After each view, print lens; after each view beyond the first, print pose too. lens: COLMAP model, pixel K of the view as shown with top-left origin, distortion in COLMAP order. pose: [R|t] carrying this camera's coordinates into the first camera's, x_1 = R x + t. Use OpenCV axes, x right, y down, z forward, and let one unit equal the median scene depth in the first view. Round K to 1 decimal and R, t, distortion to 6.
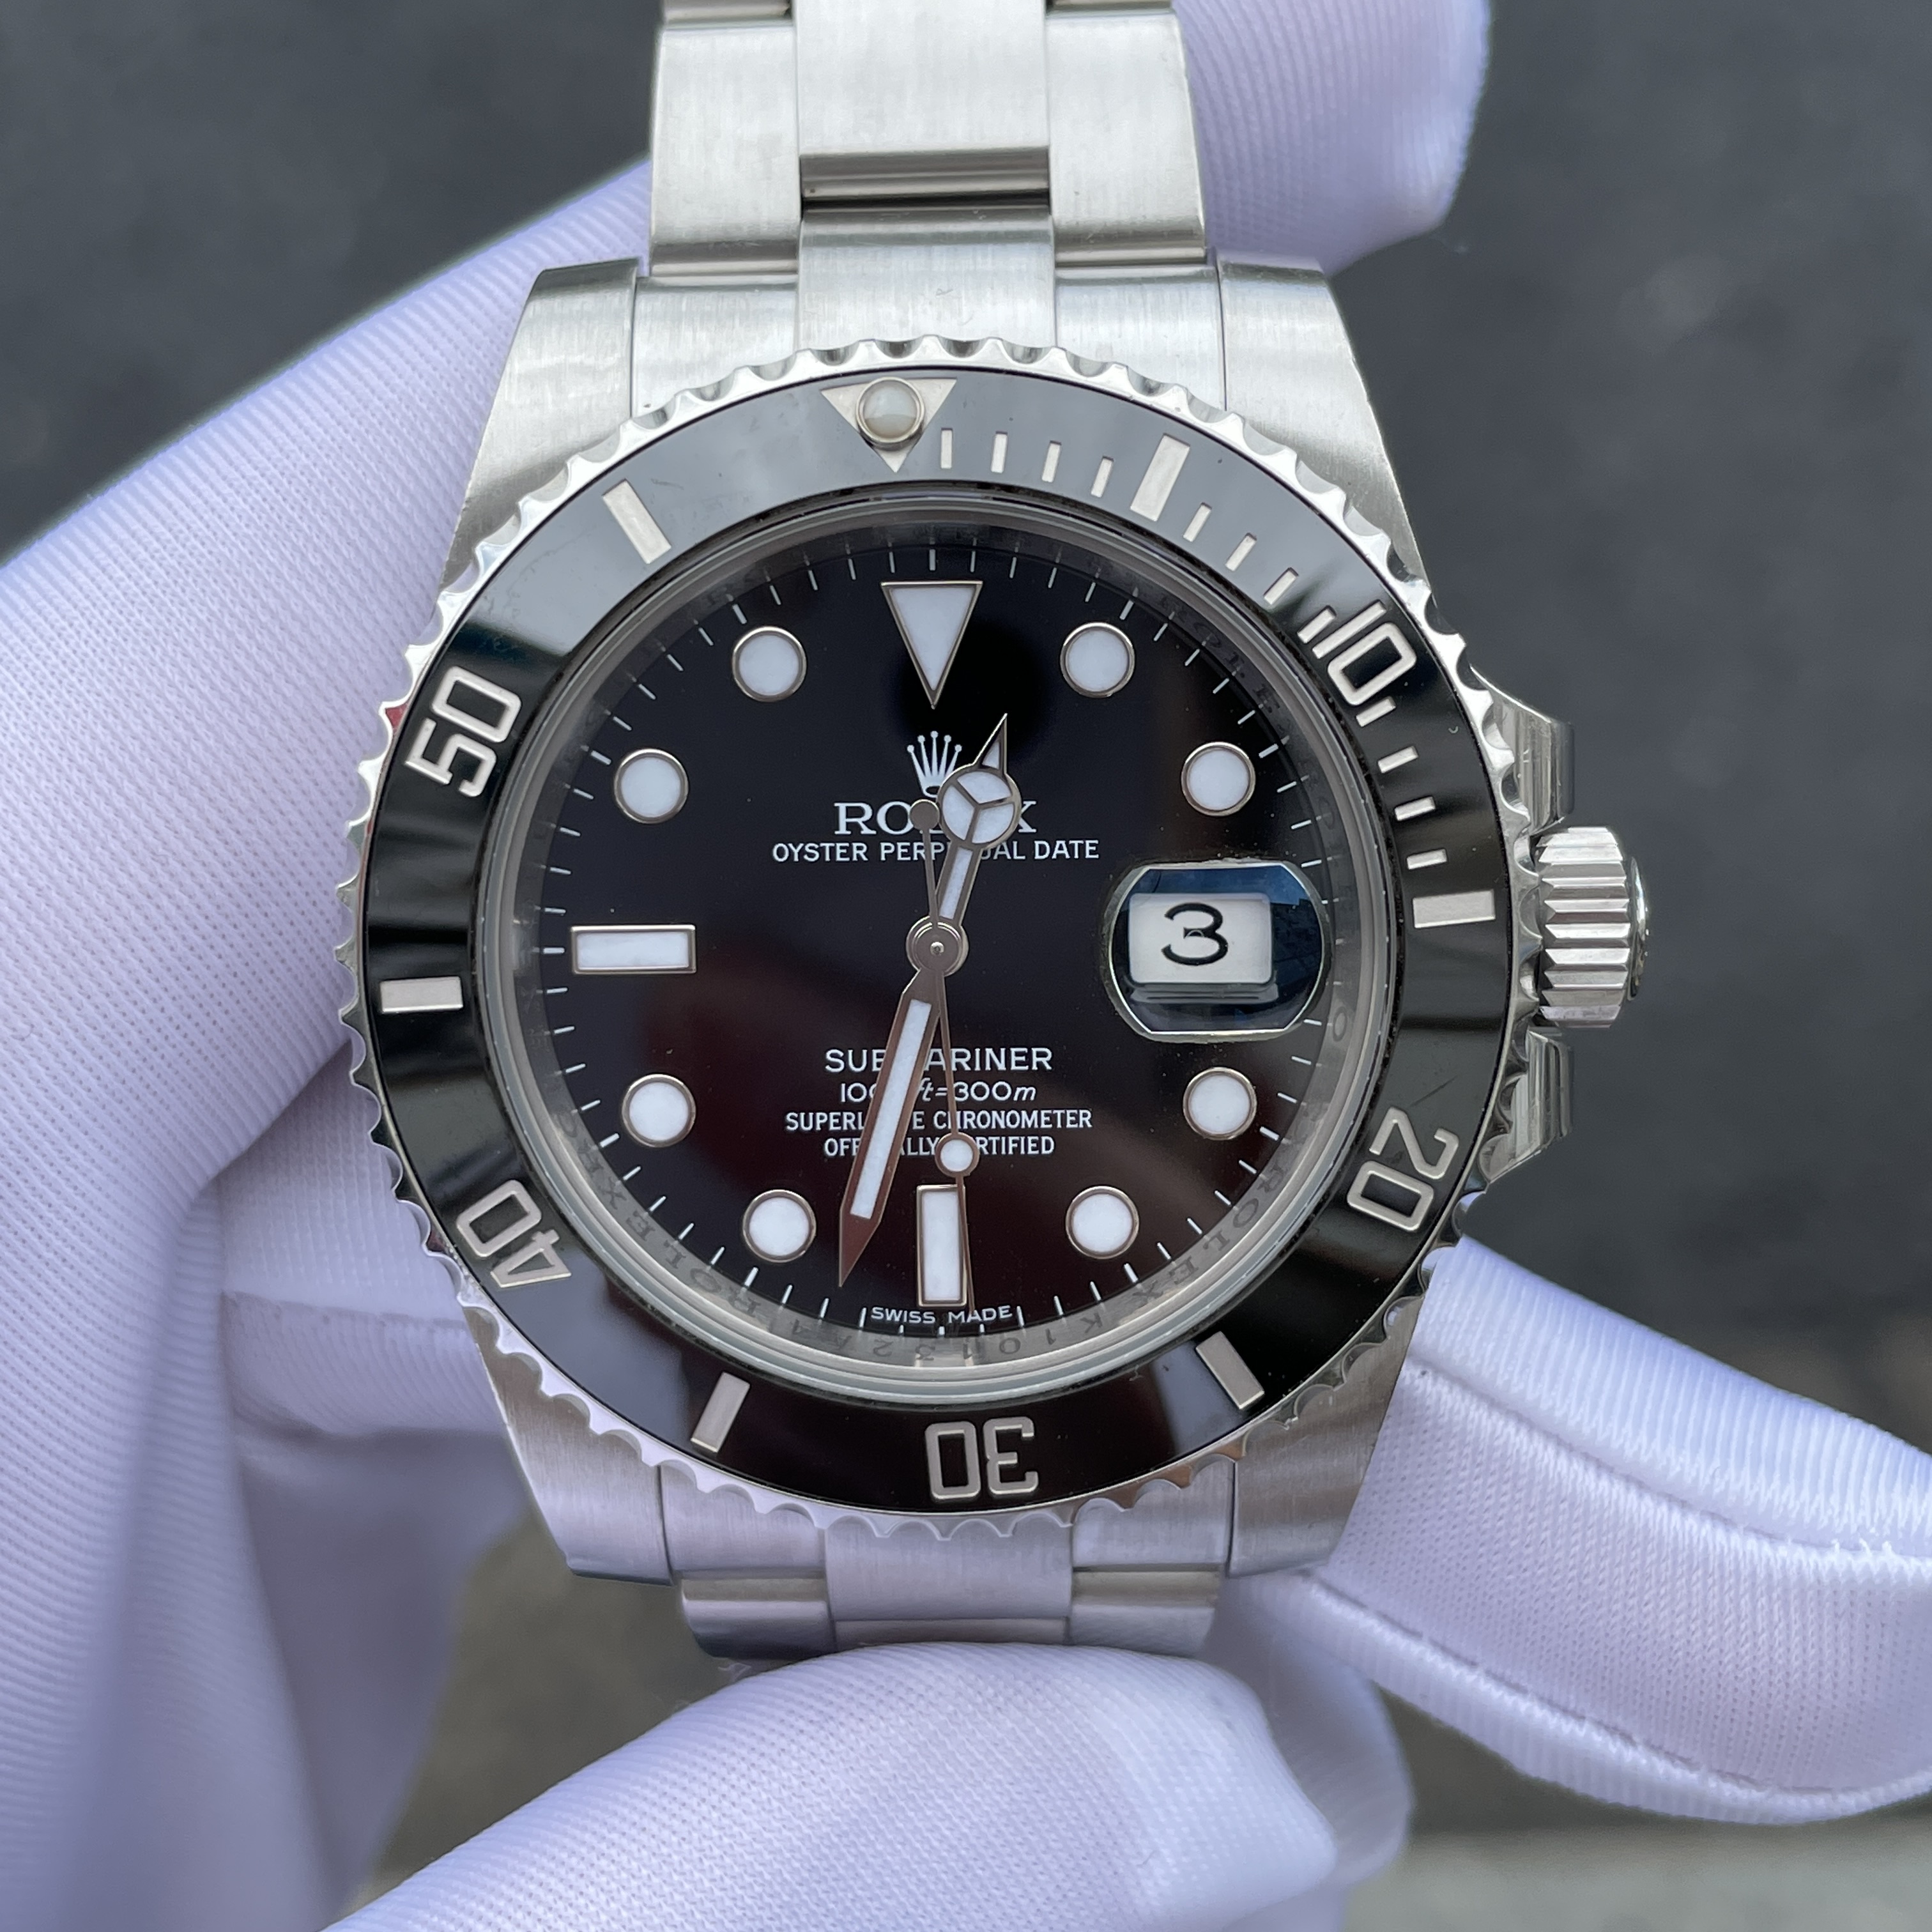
lens RADIAL K [[3040.0, 0, 960.9], [0, 3040.0, 973.4], [0, 0, 1]] dist [0.175716, 0.000000]
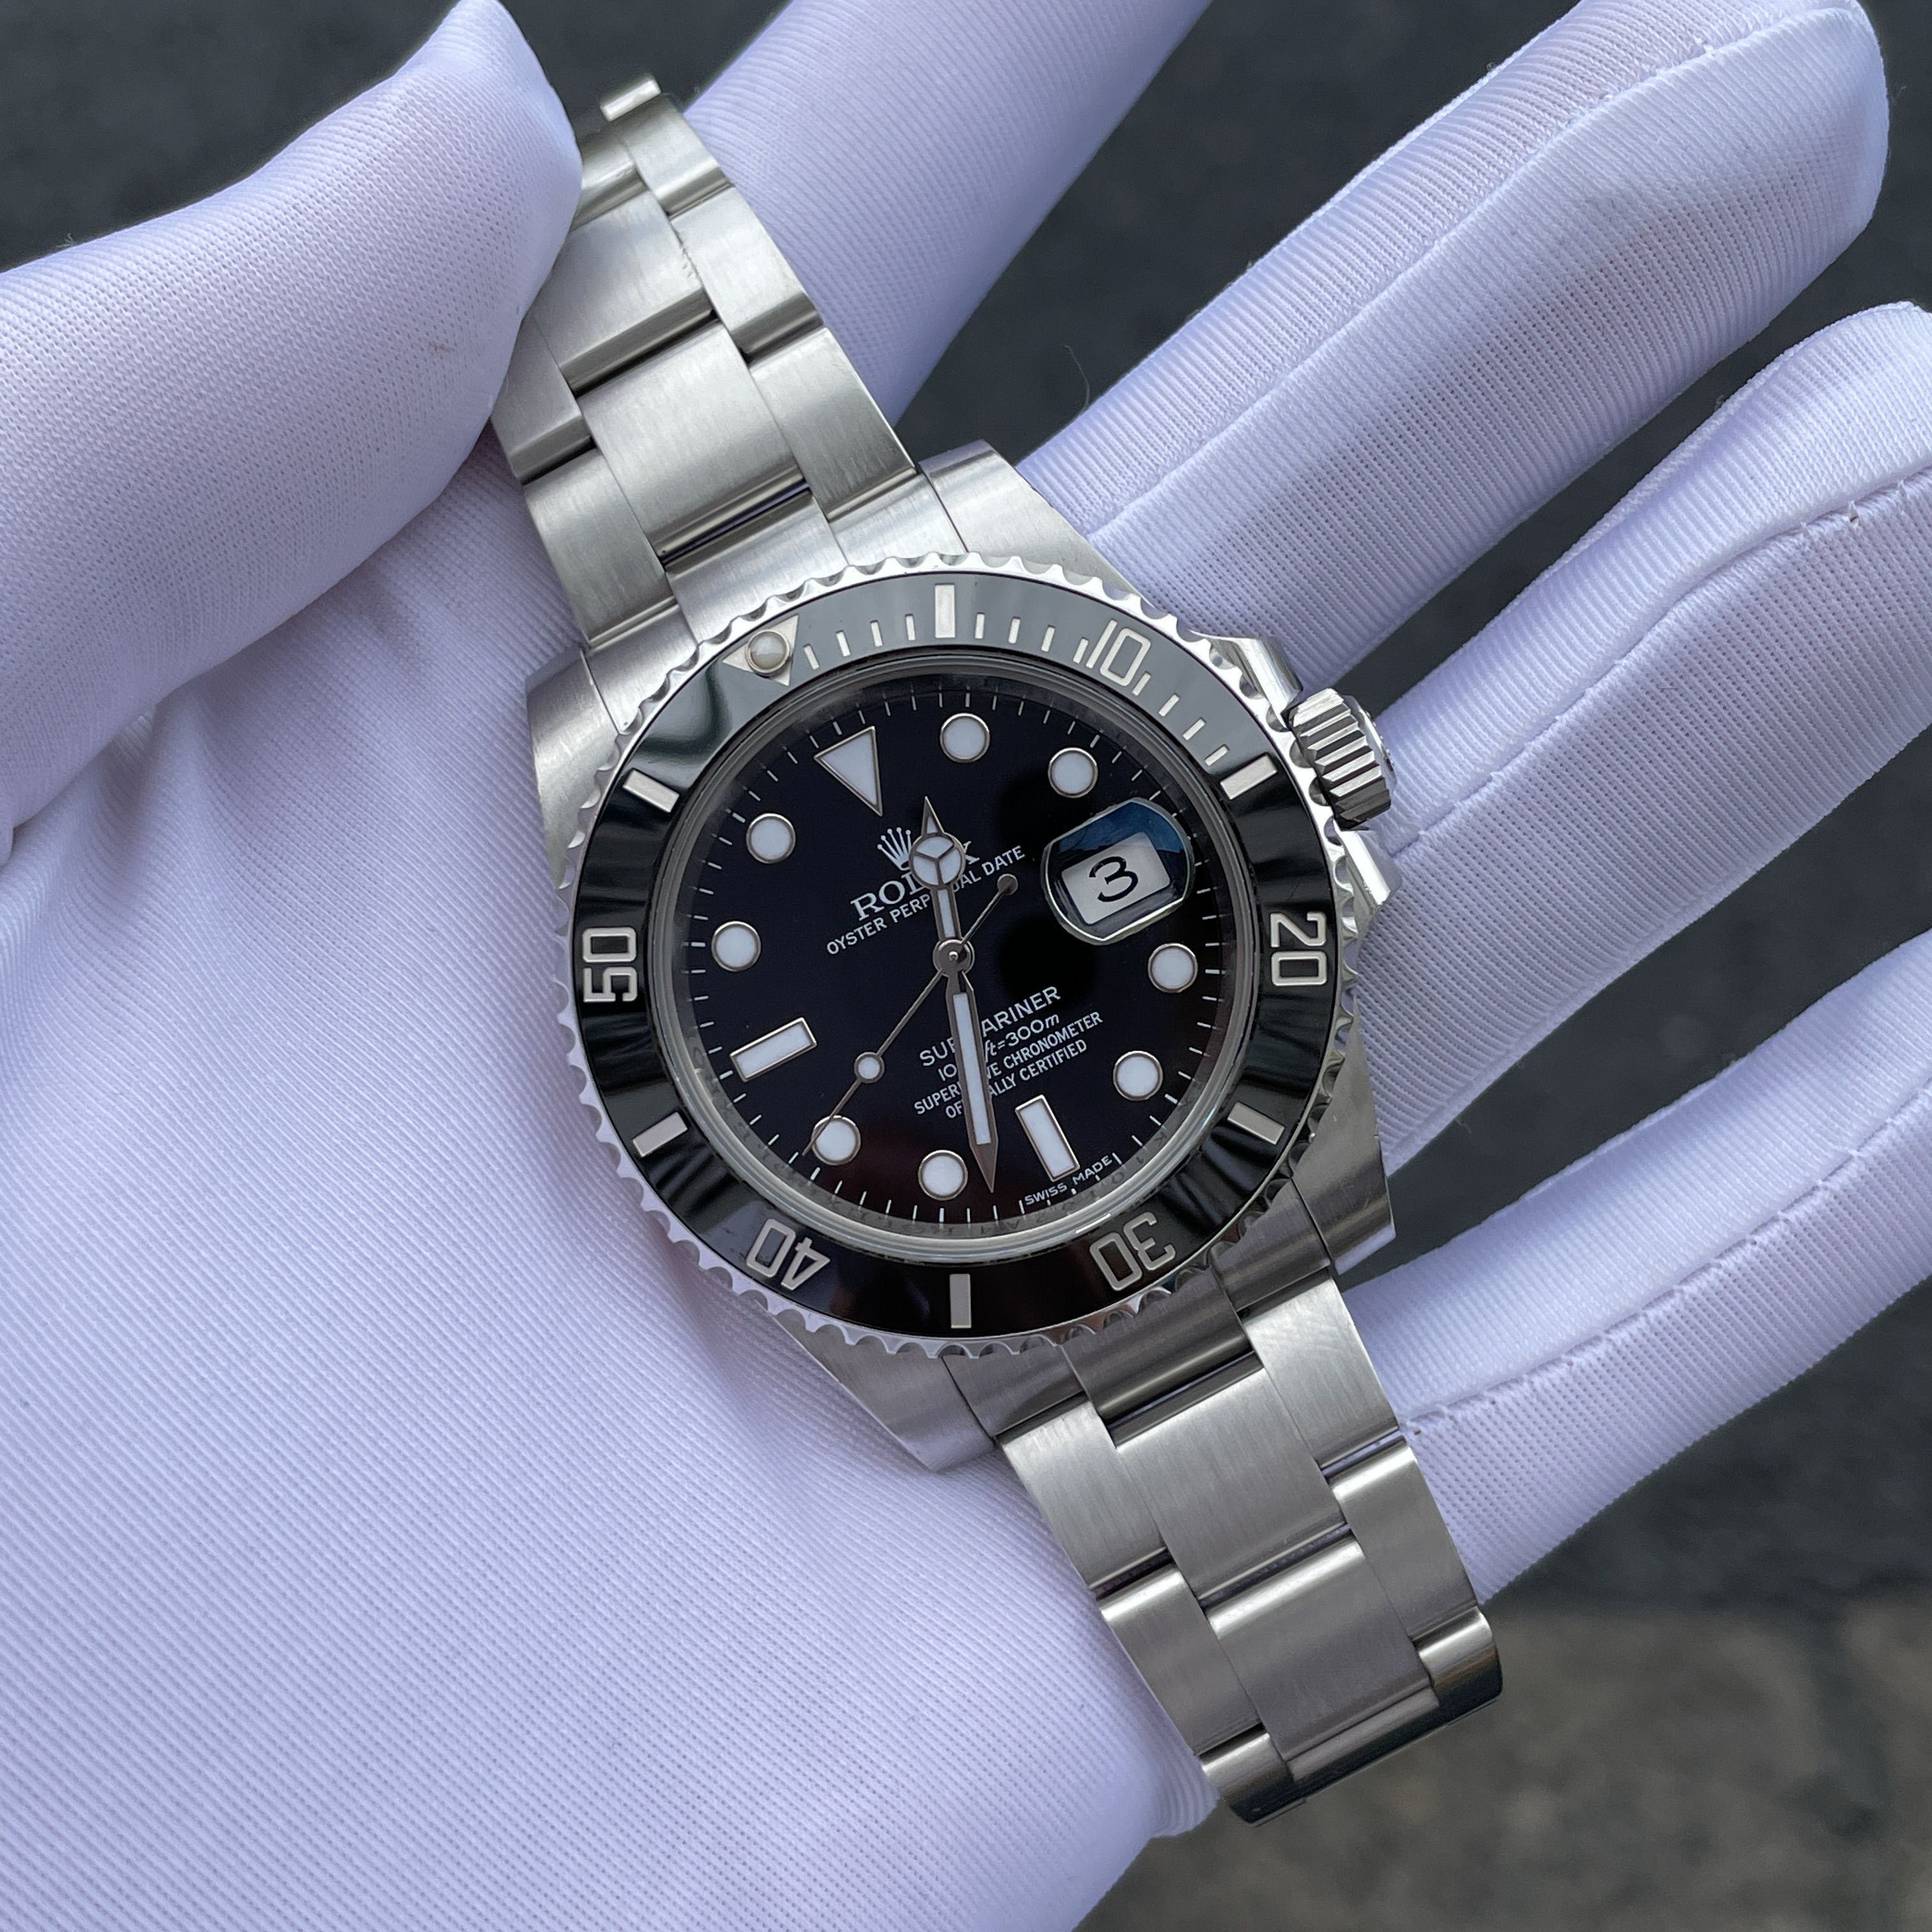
lens RADIAL K [[3040.0, 0, 971.4], [0, 3040.0, 1039.0], [0, 0, 1]] dist [0.175716, 0.000000]
pose [[0.894970, -0.444124, -0.042229, 0.044918], [0.439311, 0.893822, -0.089938, 0.164788], [0.077689, 0.061940, 0.995052, -0.479321]]
